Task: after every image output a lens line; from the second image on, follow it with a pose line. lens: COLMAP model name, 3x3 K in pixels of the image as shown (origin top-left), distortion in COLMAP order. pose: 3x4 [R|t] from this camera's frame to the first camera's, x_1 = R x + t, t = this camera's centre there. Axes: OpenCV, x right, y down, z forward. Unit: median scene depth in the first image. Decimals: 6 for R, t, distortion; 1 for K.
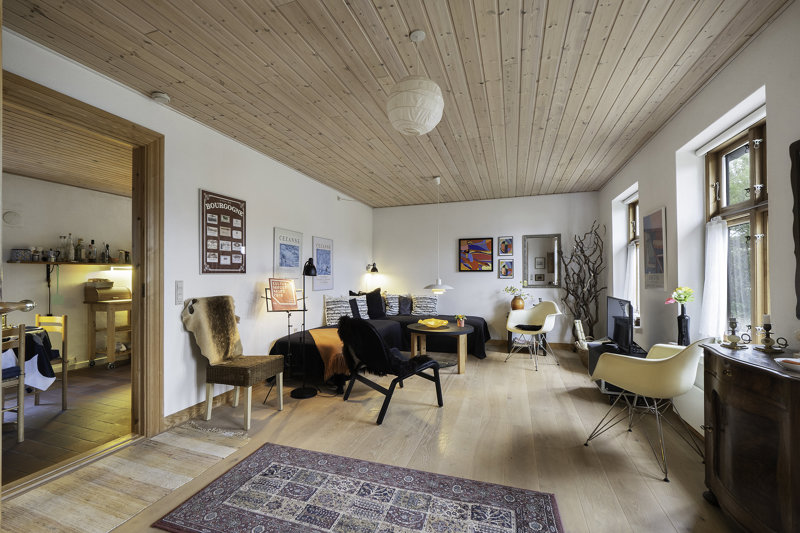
lens RADIAL K [[336.6, 0, 402.0], [0, 336.6, 269.5], [0, 0, 1]] dist [-0.012261, 0.000914]
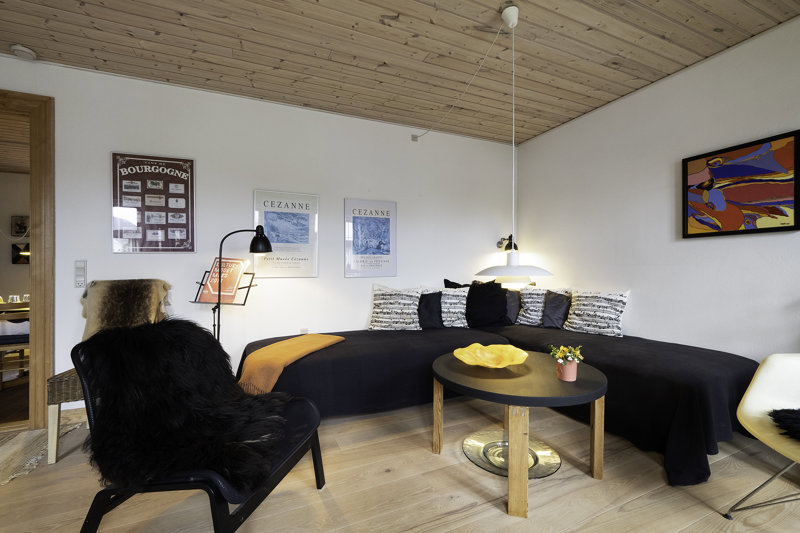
lens RADIAL K [[336.6, 0, 402.0], [0, 336.6, 269.6], [0, 0, 1]] dist [-0.012261, 0.000914]
pose [[0.664810, -0.005349, -0.746993, 0.447451], [0.024967, 0.999575, 0.015062, 0.054141], [0.746595, -0.028664, 0.664661, 0.853237]]
